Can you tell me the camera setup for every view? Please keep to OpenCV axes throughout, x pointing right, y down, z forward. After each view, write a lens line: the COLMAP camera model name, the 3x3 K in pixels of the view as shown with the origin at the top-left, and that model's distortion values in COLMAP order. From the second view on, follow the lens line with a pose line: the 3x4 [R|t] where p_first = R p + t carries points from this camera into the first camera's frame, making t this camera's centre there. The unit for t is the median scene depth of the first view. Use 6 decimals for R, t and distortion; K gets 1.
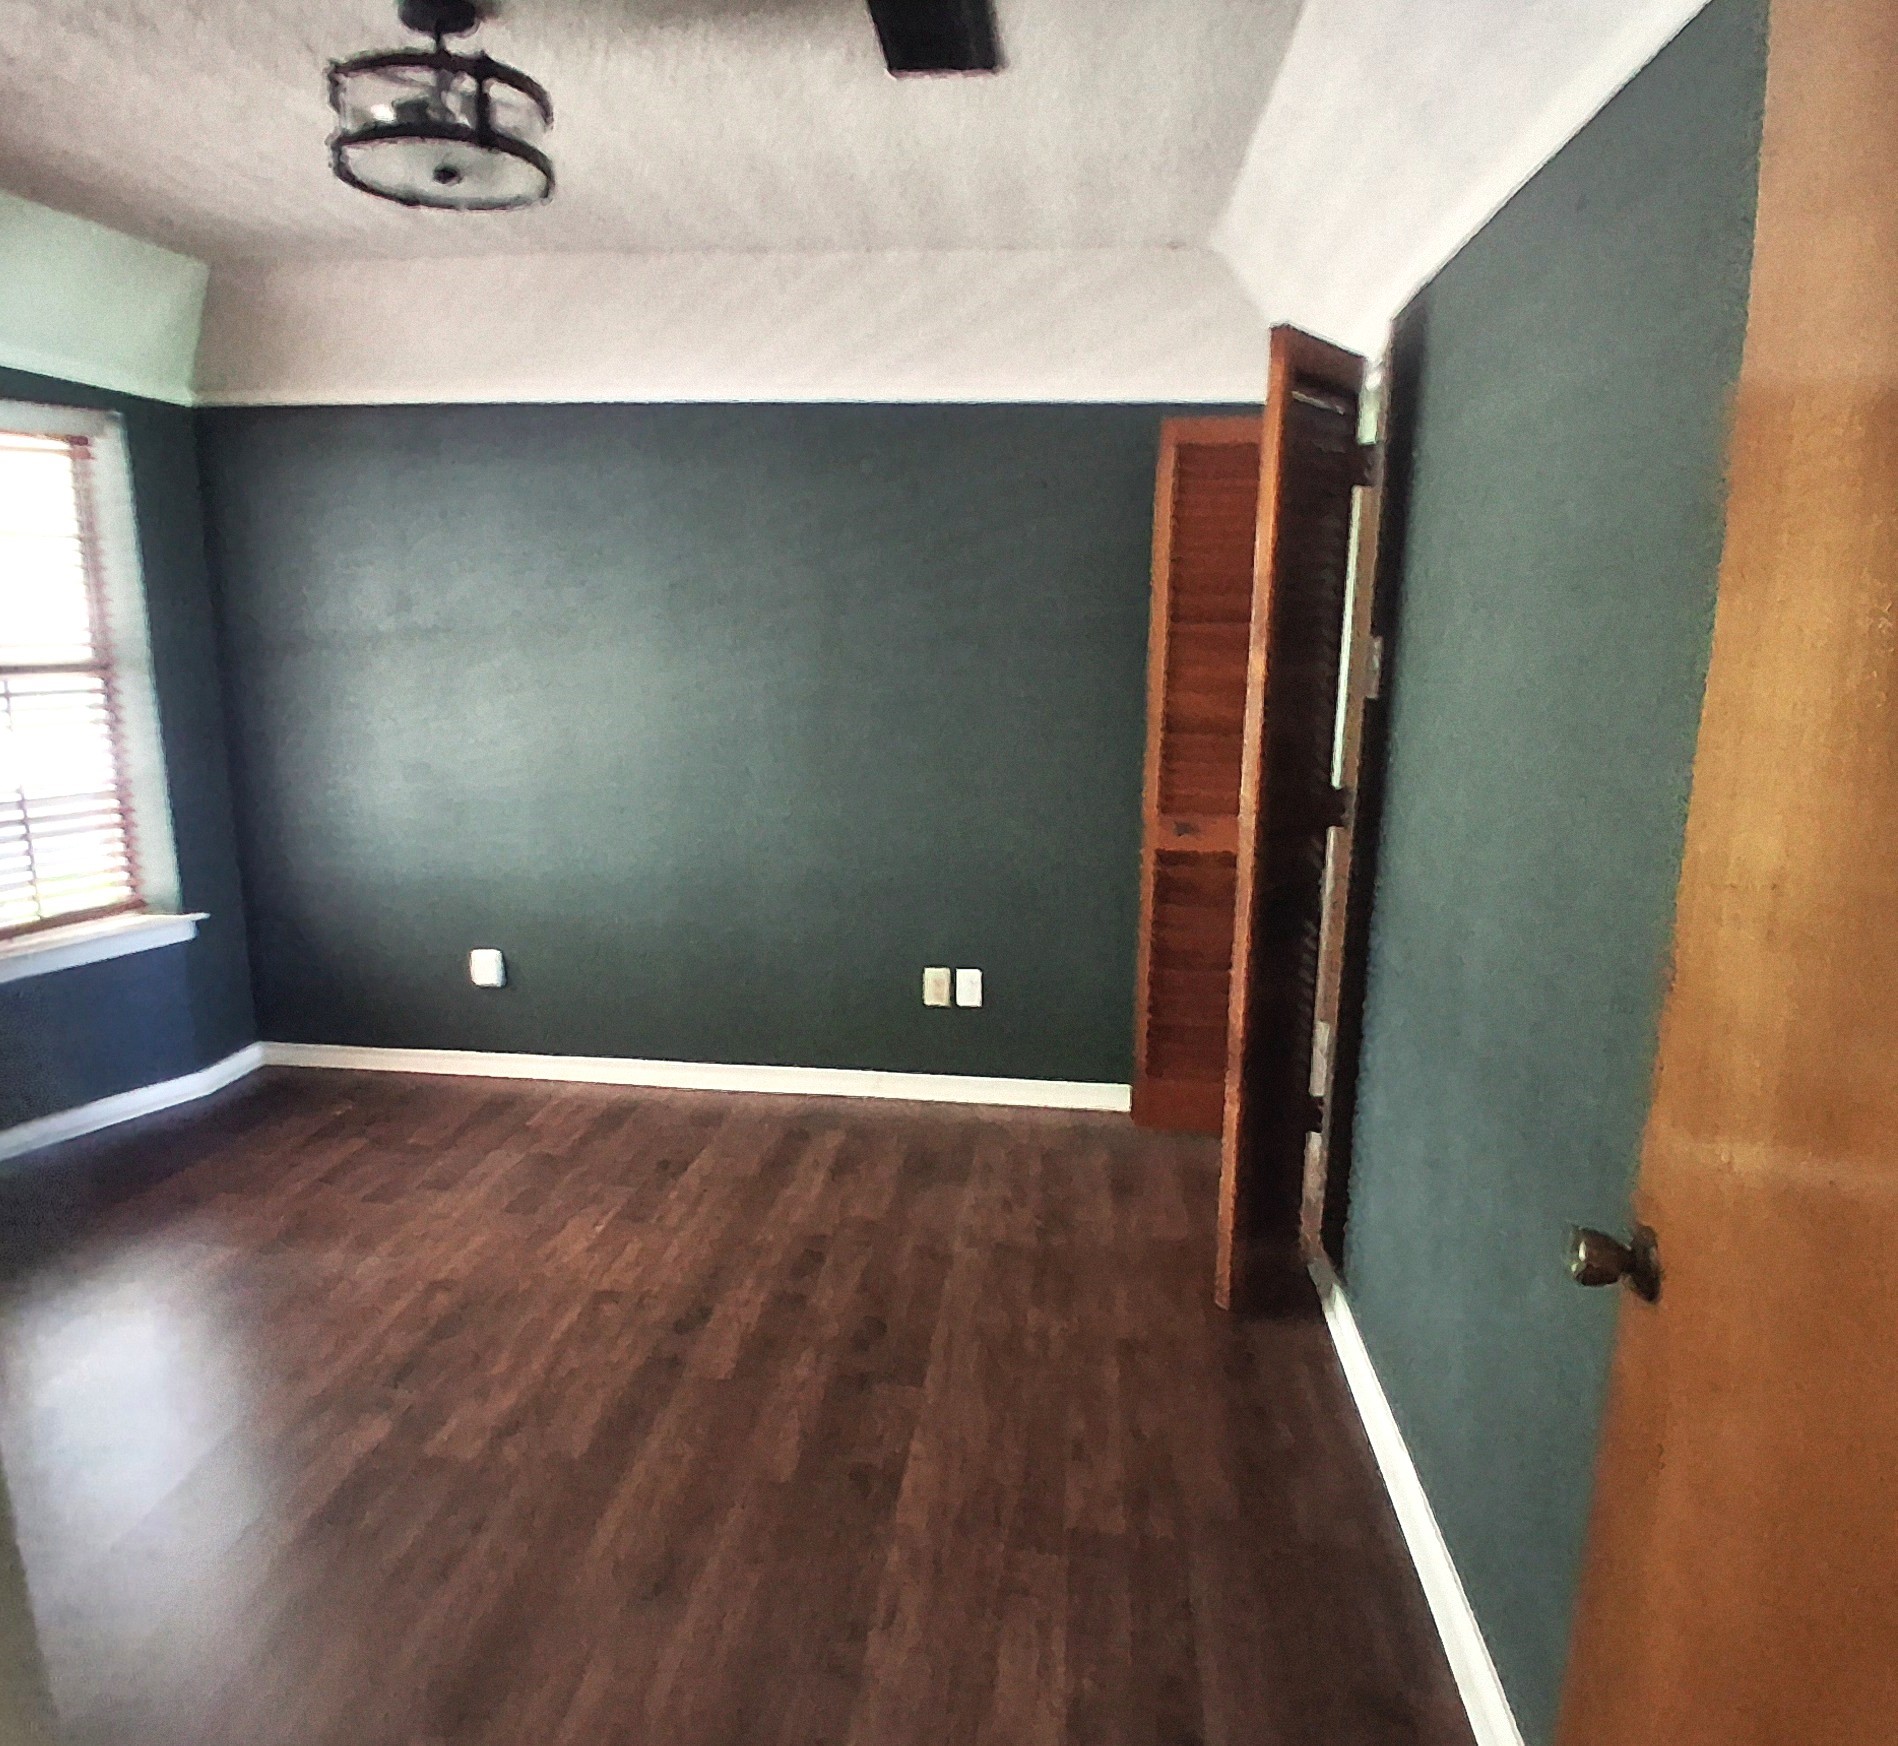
lens RADIAL K [[1292.7, 0, 952.7], [0, 1292.7, 933.4], [0, 0, 1]] dist [0.033820, -0.070120]
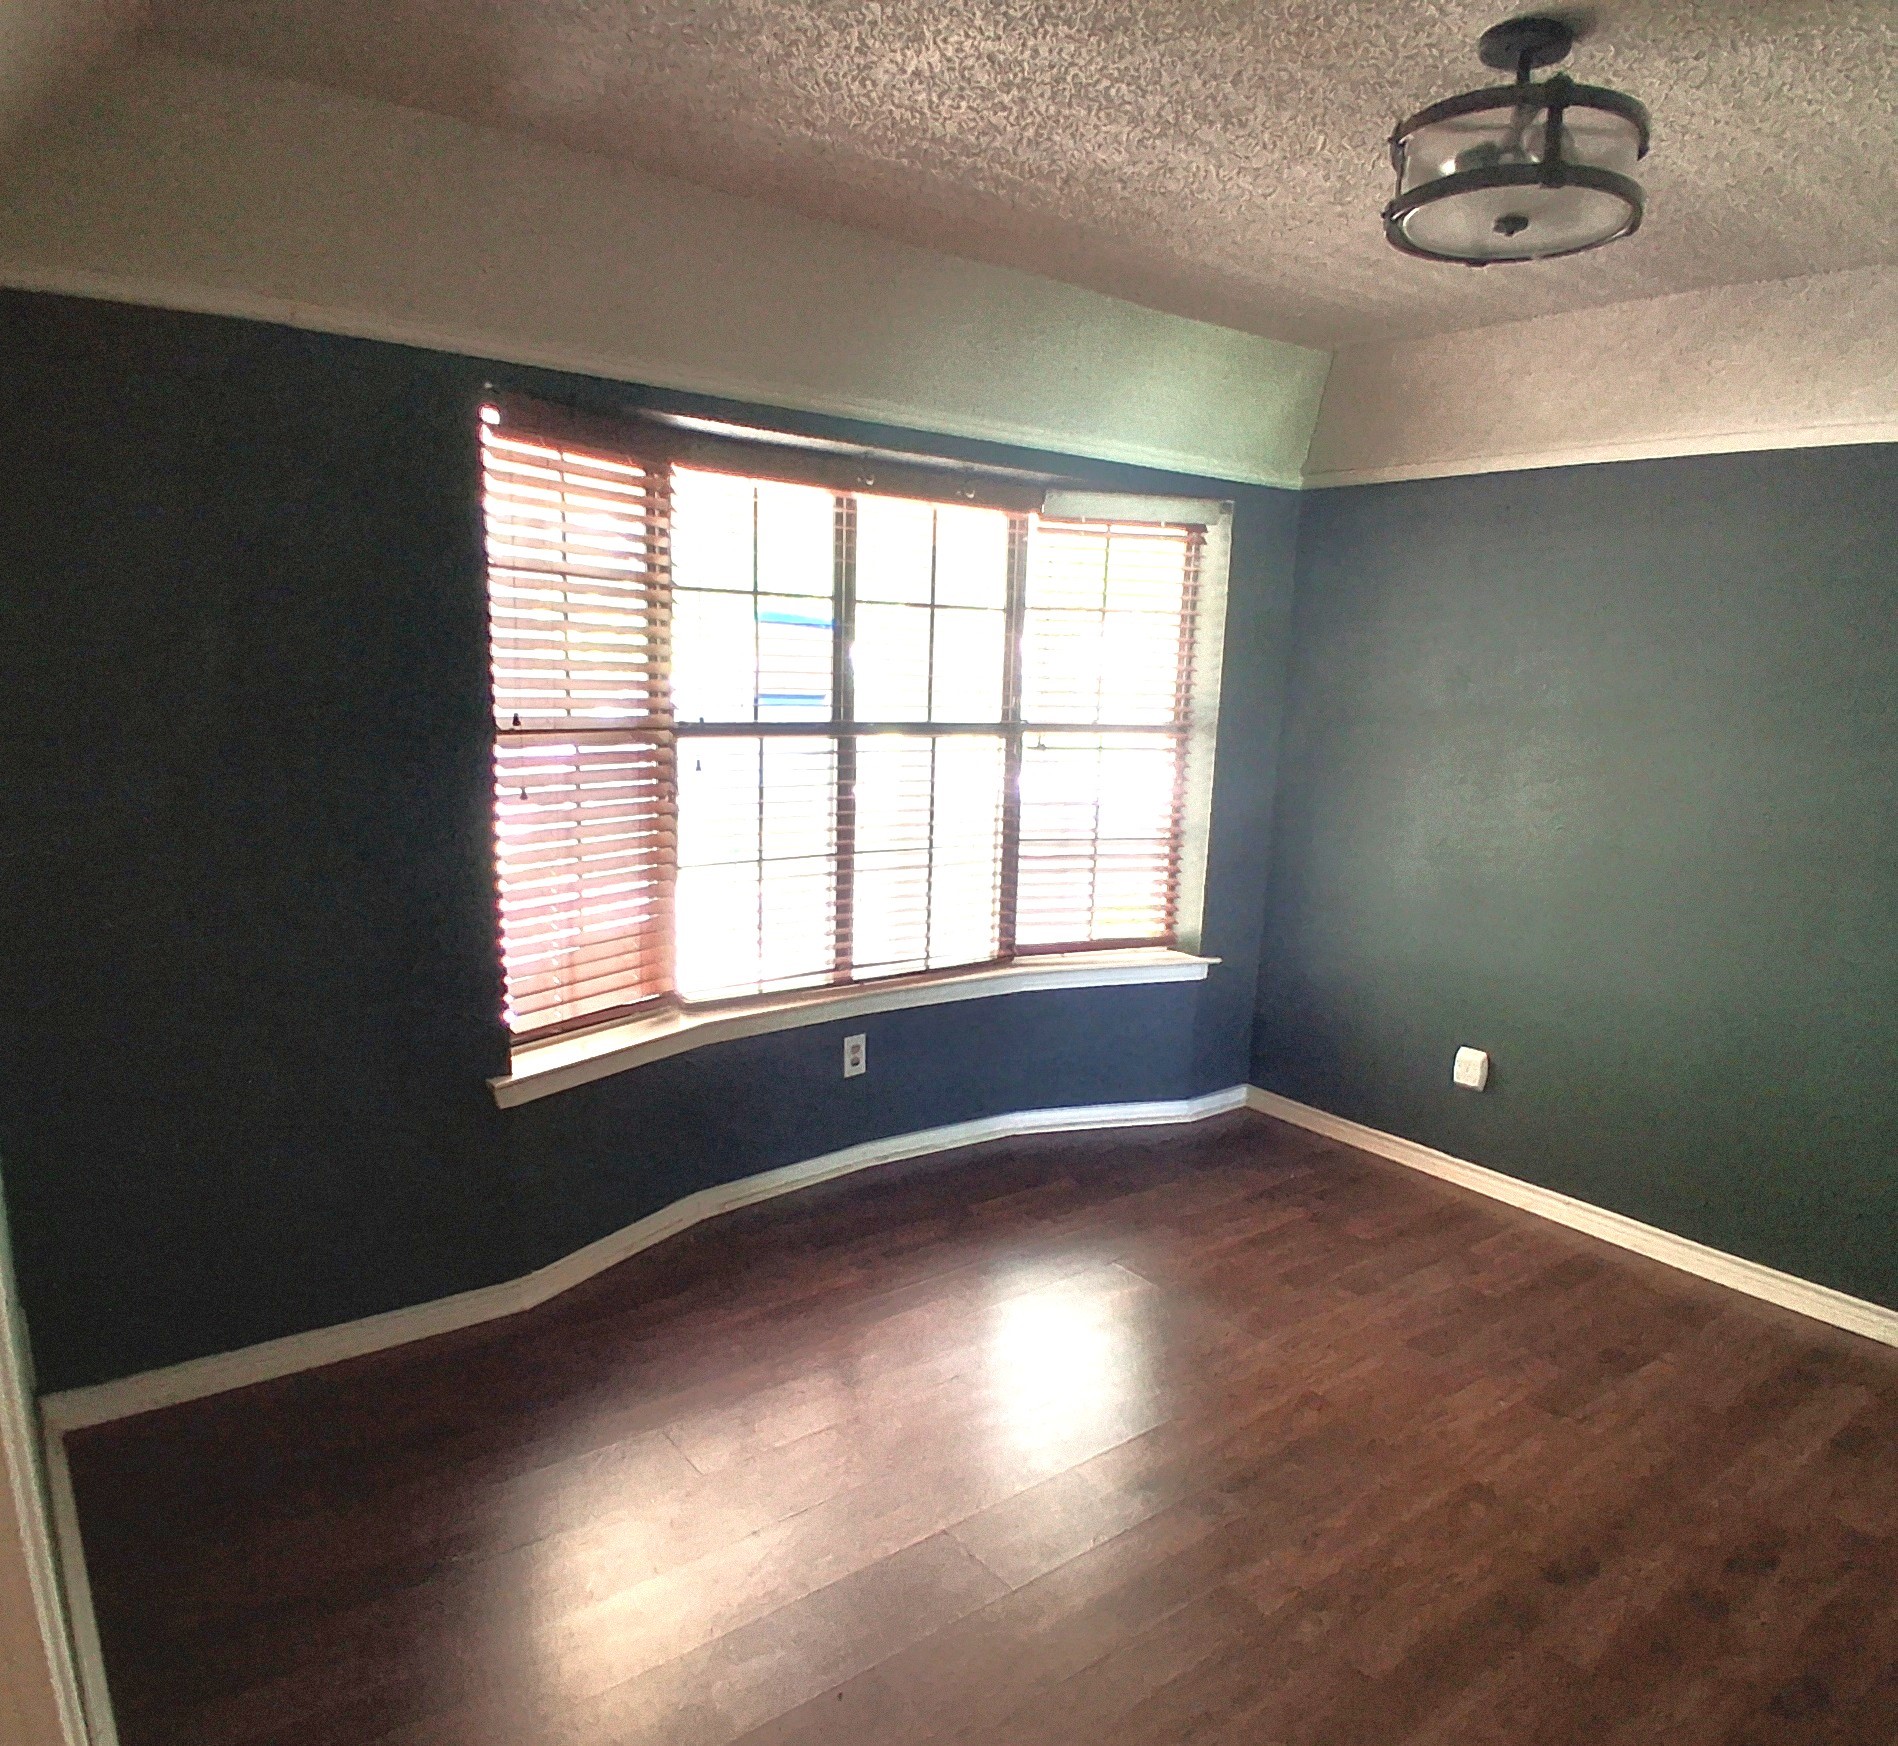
lens RADIAL K [[1298.4, 0, 955.9], [0, 1298.4, 930.9], [0, 0, 1]] dist [0.022996, -0.068507]
pose [[0.695820, 0.159200, -0.700350, 0.027230], [-0.192521, 0.980782, 0.031669, -0.036854], [0.691932, 0.112796, 0.713097, 0.092253]]
